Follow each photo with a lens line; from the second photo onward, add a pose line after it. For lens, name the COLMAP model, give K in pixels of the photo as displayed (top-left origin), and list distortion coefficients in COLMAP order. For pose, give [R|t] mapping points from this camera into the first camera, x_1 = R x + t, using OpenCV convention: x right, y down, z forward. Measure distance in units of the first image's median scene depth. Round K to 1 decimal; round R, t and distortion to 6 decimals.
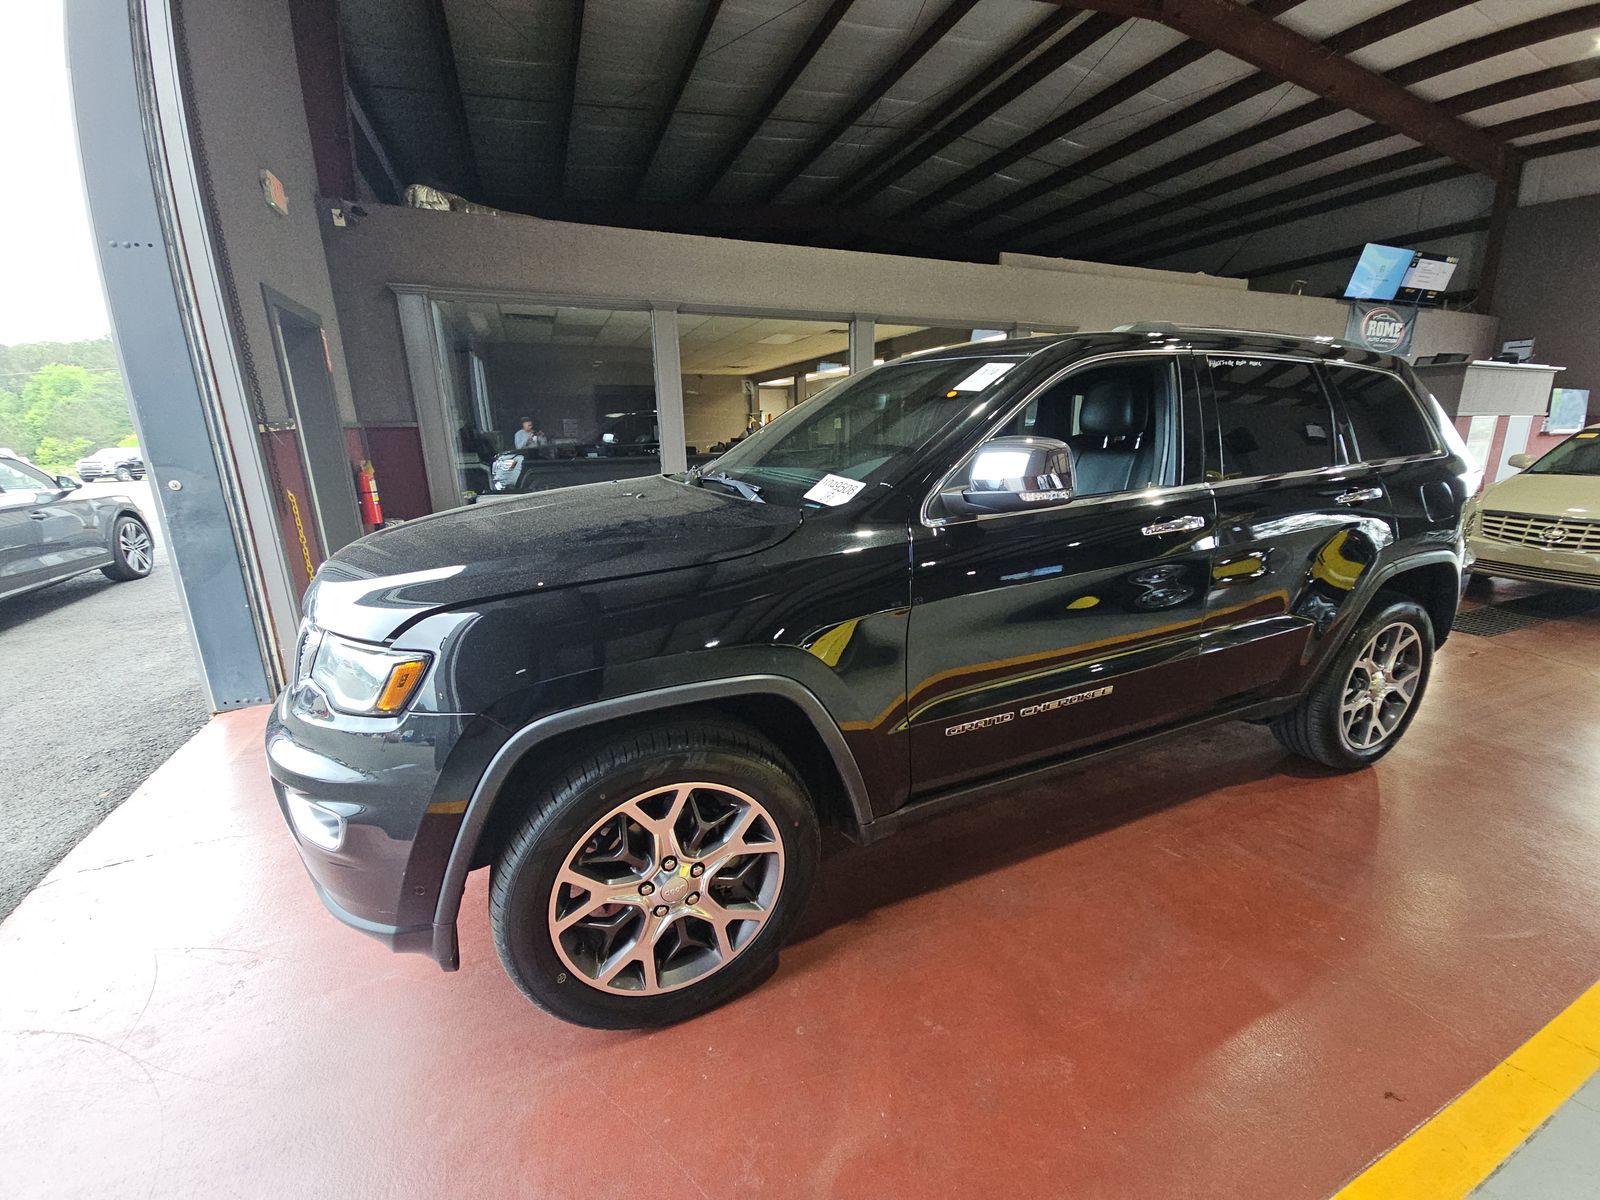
lens RADIAL K [[646.8, 0, 798.2], [0, 646.8, 600.2], [0, 0, 1]] dist [-0.008045, -0.002239]
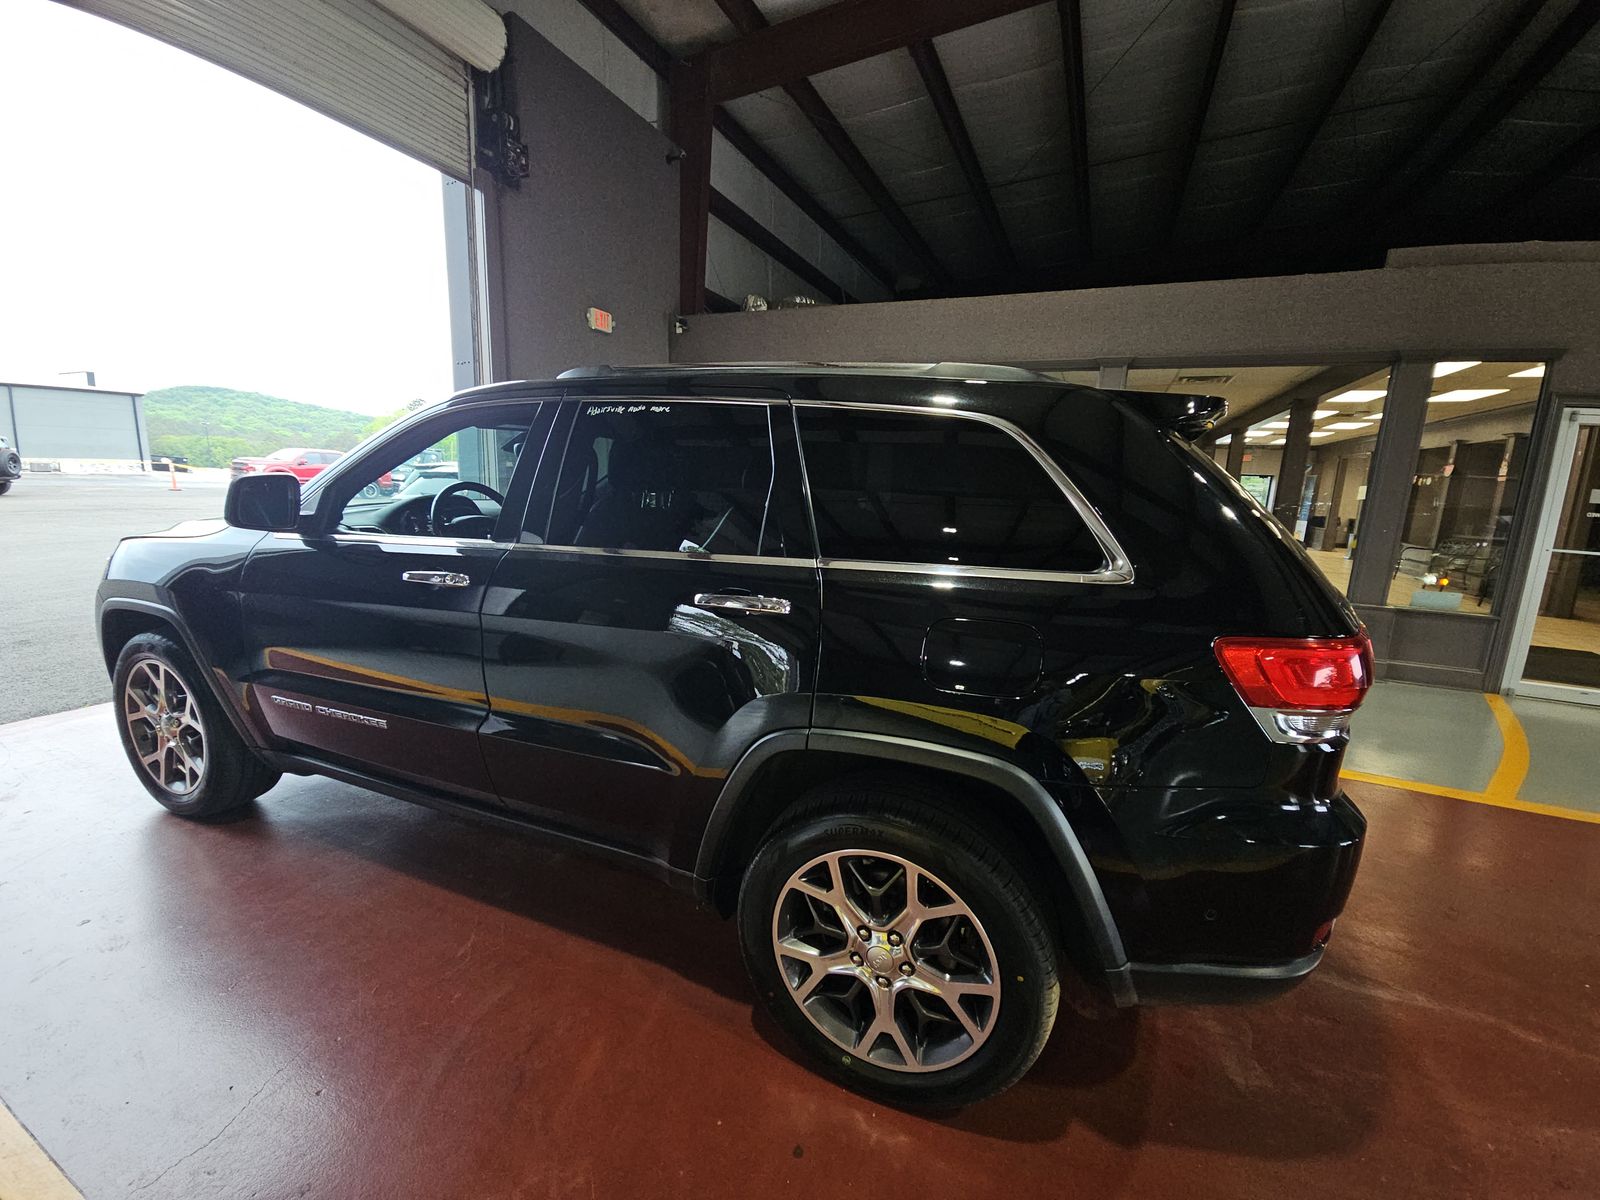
lens RADIAL K [[646.8, 0, 800.6], [0, 646.8, 604.1], [0, 0, 1]] dist [-0.008045, -0.002239]
pose [[0.699218, 0.173363, -0.693570, 0.297866], [-0.229808, 0.973167, 0.011570, -0.039055], [0.676966, 0.151298, 0.720296, 0.123373]]
